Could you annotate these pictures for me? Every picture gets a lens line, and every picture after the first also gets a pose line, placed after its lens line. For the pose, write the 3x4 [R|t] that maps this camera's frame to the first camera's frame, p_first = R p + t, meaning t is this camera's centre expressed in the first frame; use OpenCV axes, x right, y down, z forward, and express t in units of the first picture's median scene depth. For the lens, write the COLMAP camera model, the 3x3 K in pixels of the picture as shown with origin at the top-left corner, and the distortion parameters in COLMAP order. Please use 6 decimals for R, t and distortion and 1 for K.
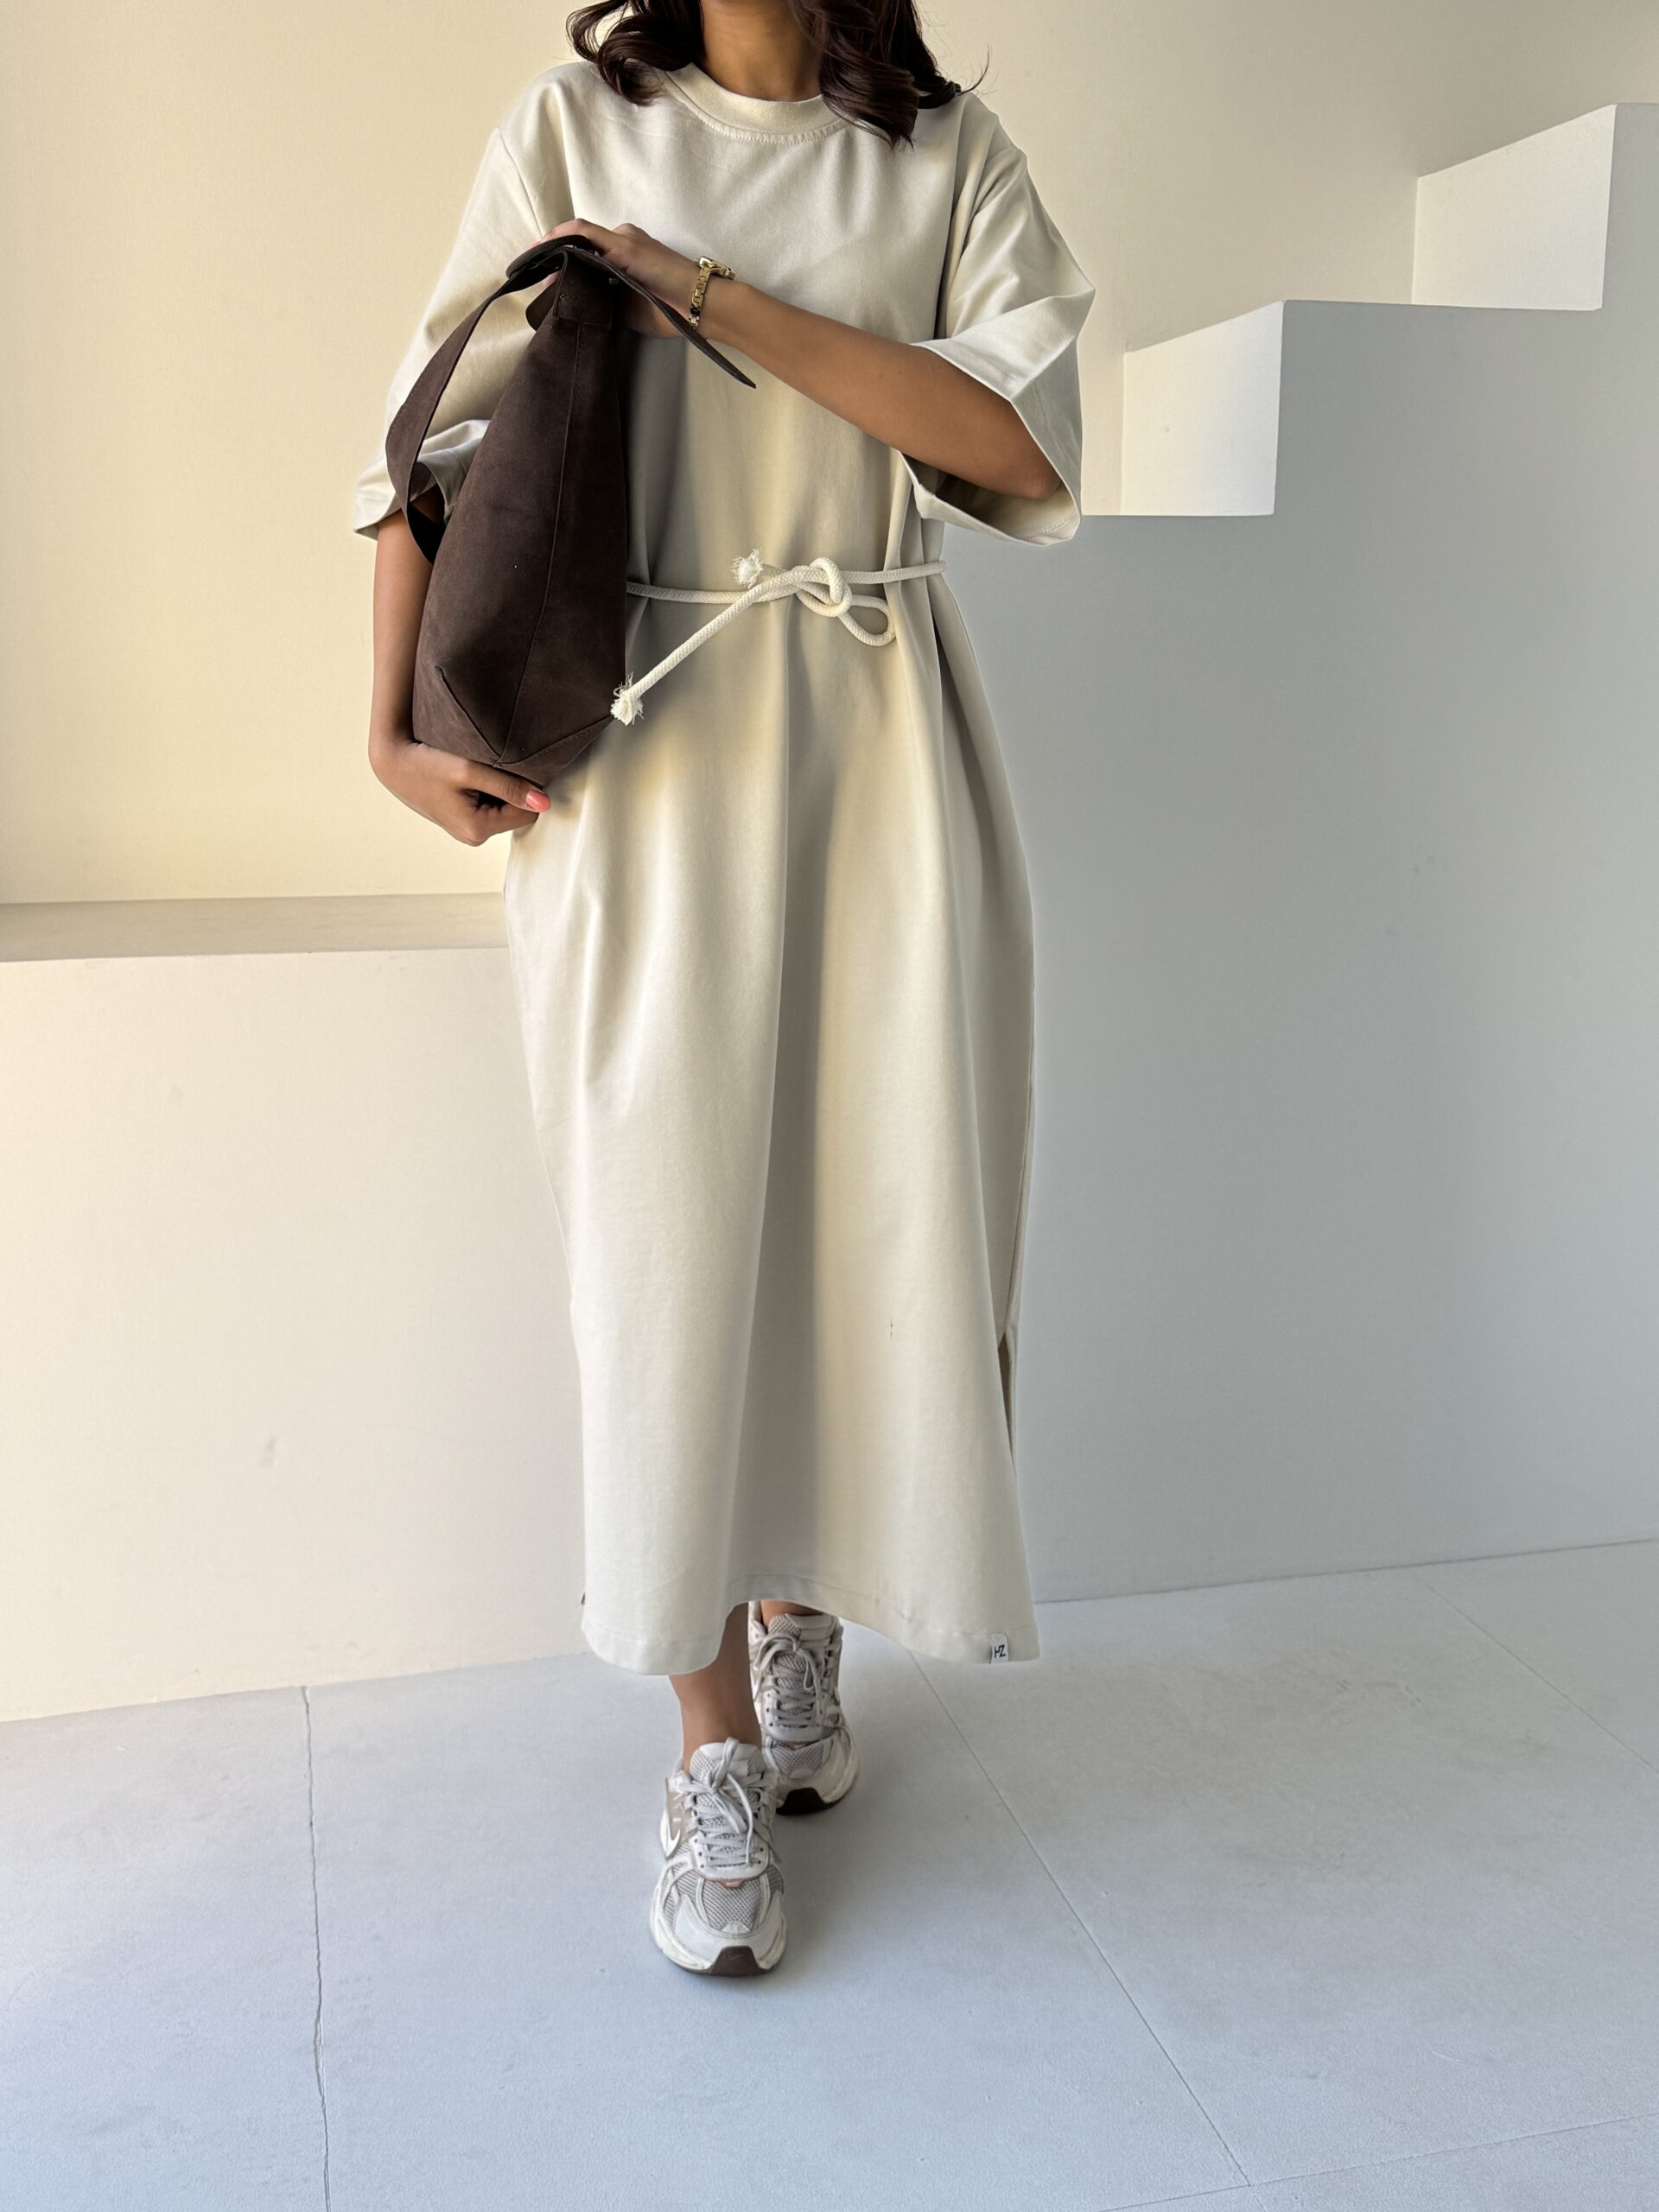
lens RADIAL K [[2235.6, 0, 826.1], [0, 2235.6, 1110.4], [0, 0, 1]] dist [-0.016223, 0.000000]
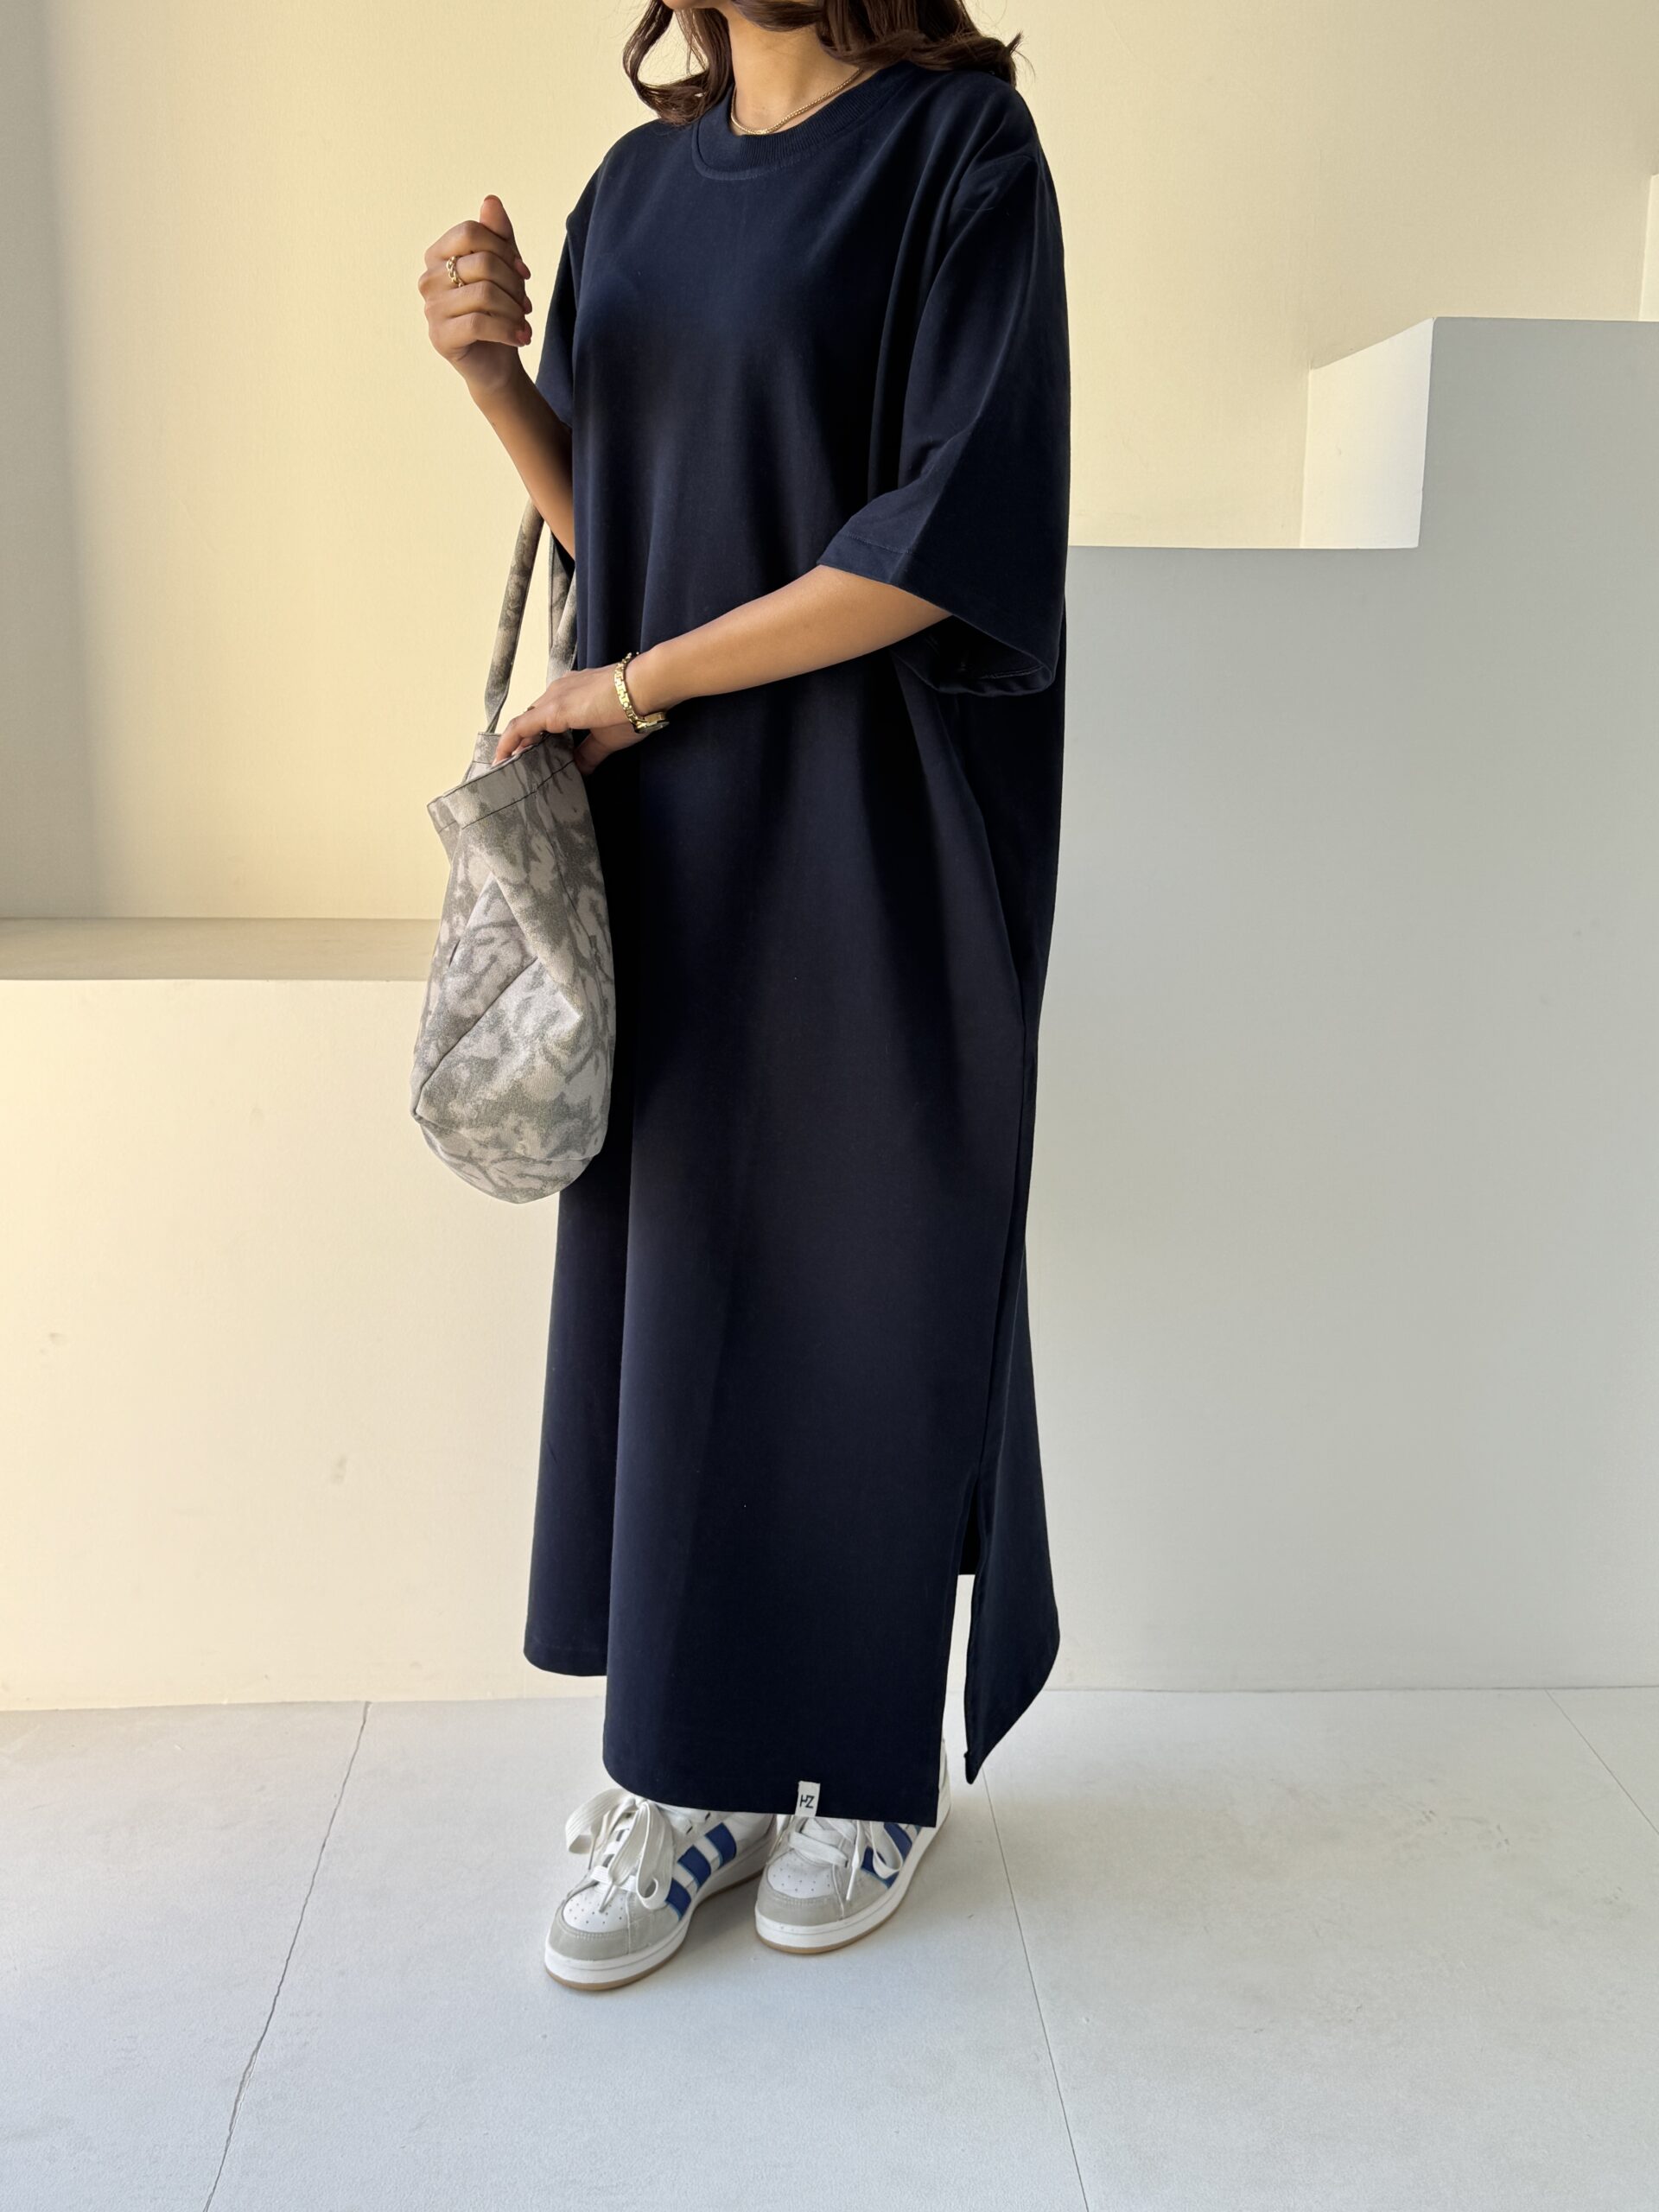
lens RADIAL K [[2235.6, 0, 844.6], [0, 2235.6, 1105.1], [0, 0, 1]] dist [-0.016223, 0.000000]
pose [[0.981063, 0.051890, -0.186606, 0.163130], [-0.051332, 0.998651, 0.007823, -0.033374], [0.186761, 0.001904, 0.982404, 0.048658]]
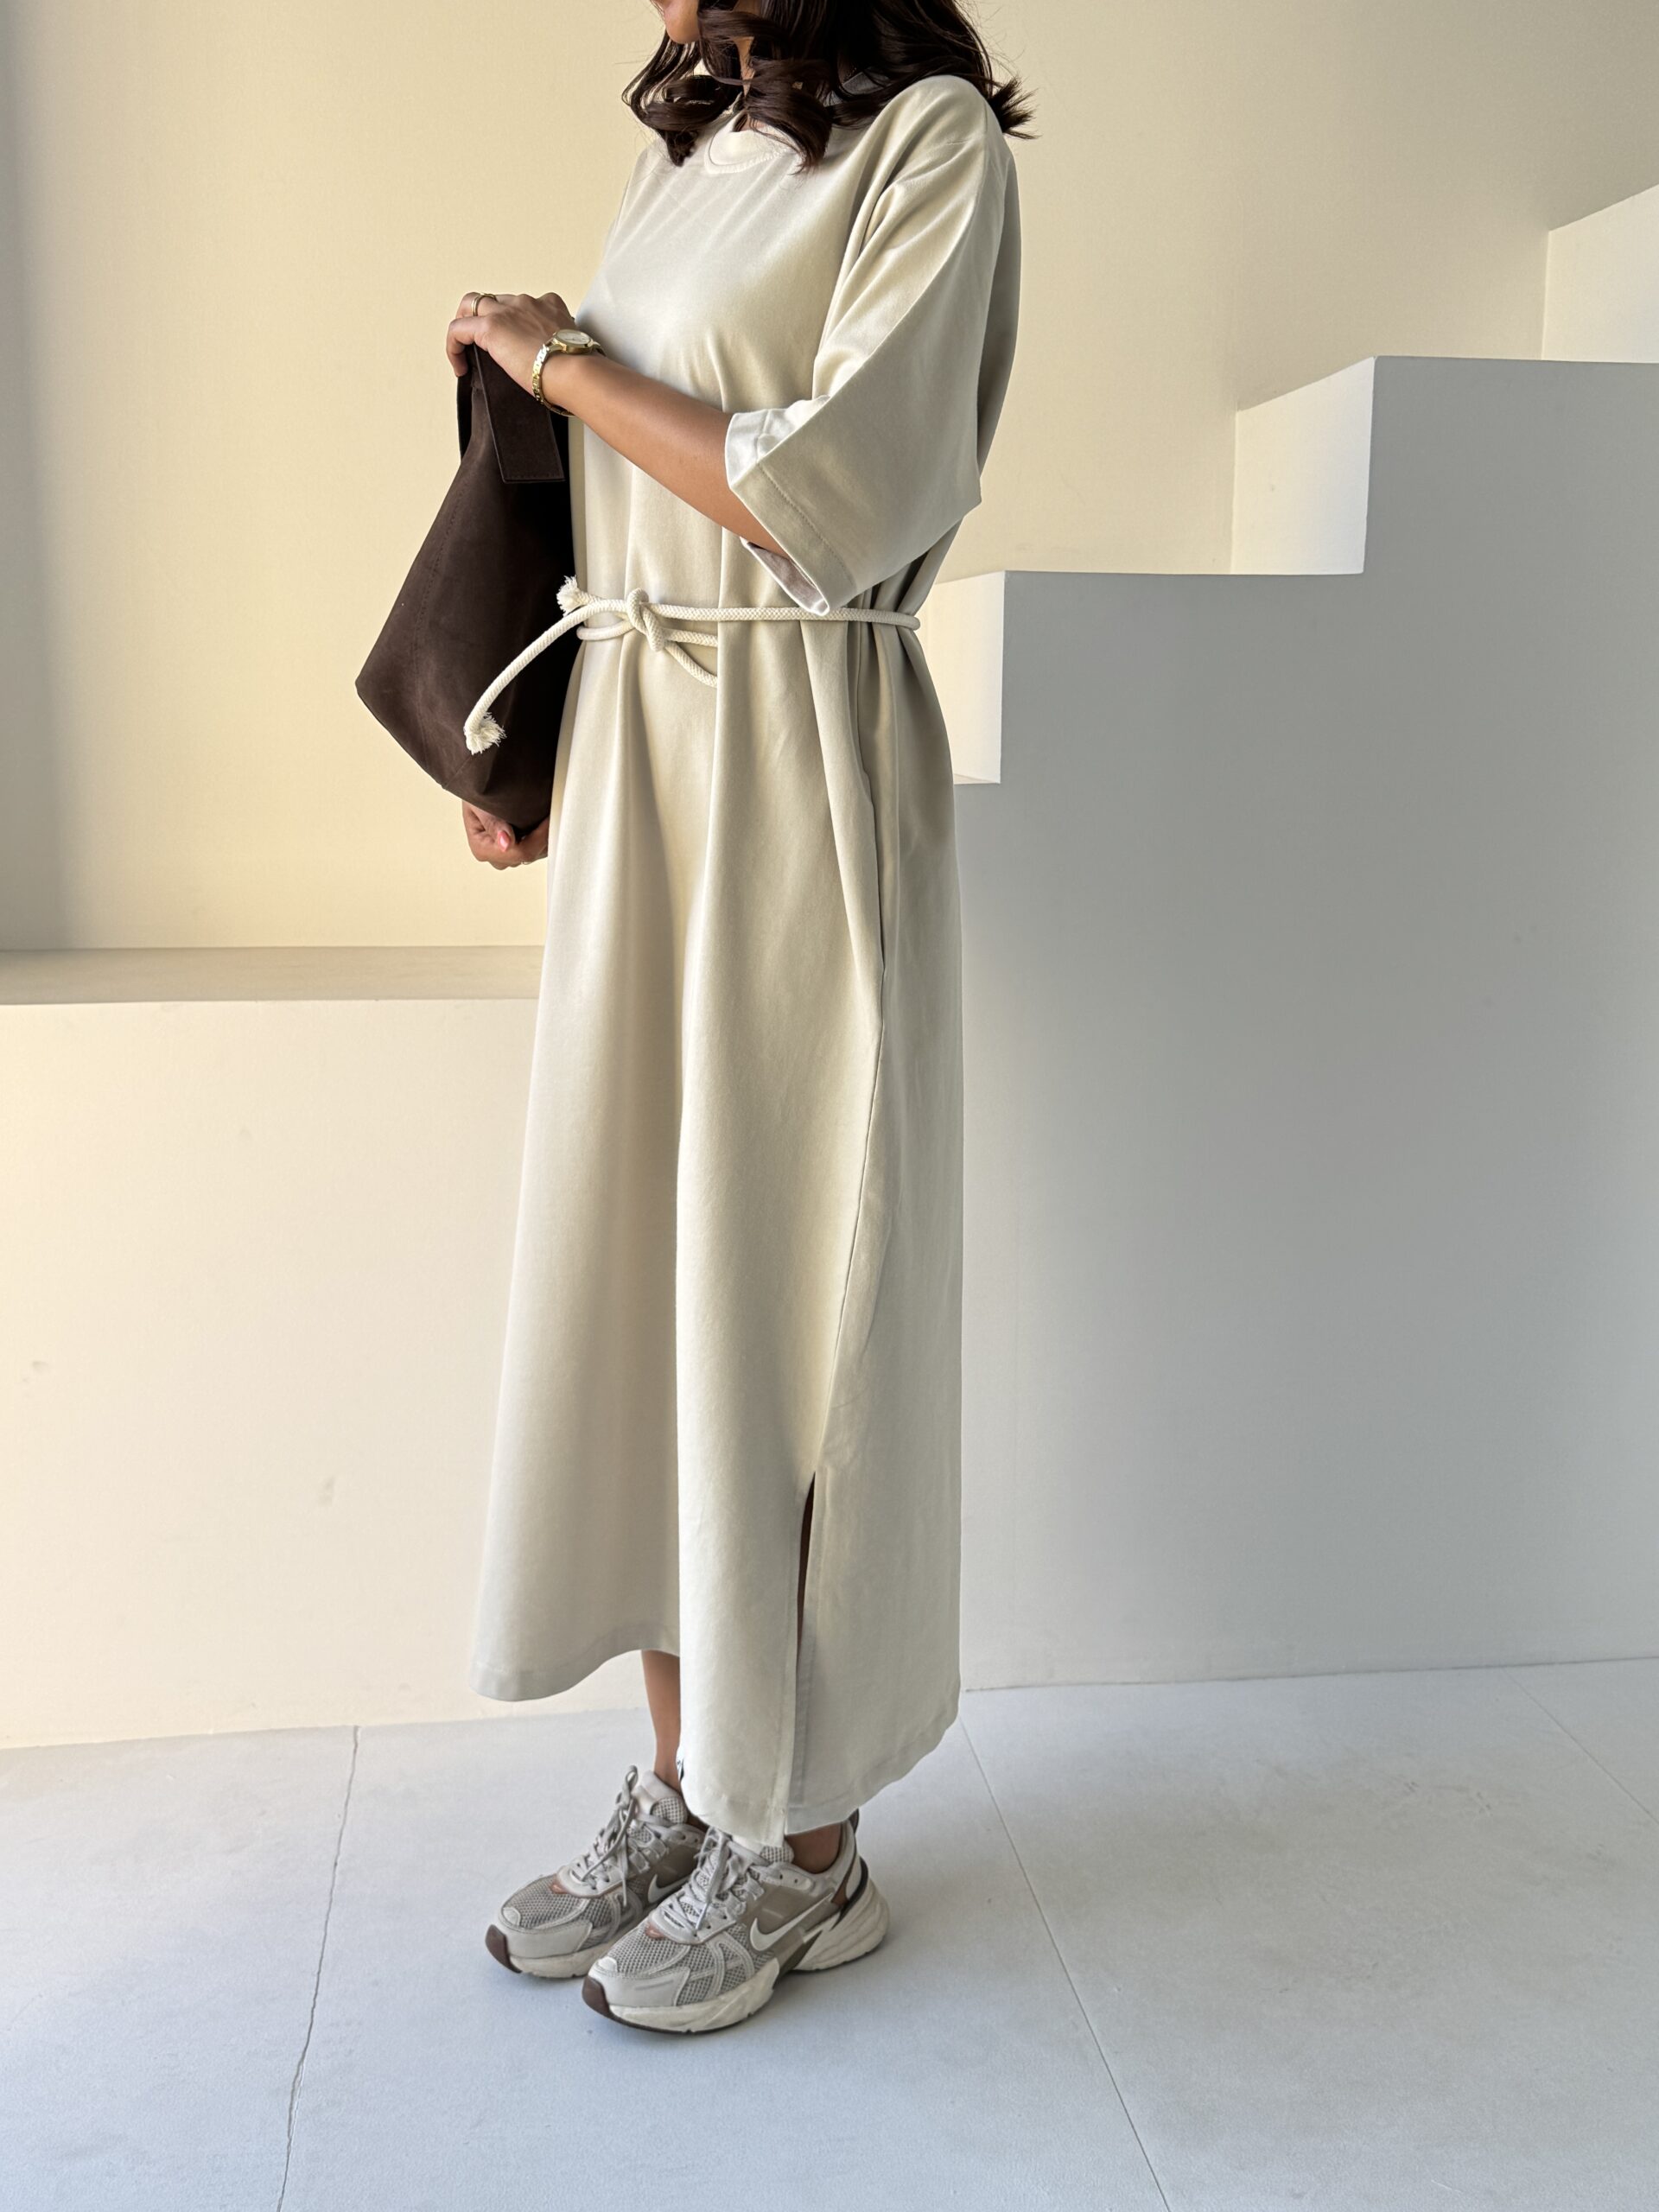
lens RADIAL K [[2235.6, 0, 837.8], [0, 2235.6, 1104.4], [0, 0, 1]] dist [-0.016223, 0.000000]
pose [[0.993766, 0.026277, -0.108341, 0.089643], [-0.029397, 0.999195, -0.027307, -0.001749], [0.107536, 0.030321, 0.993739, 0.013110]]
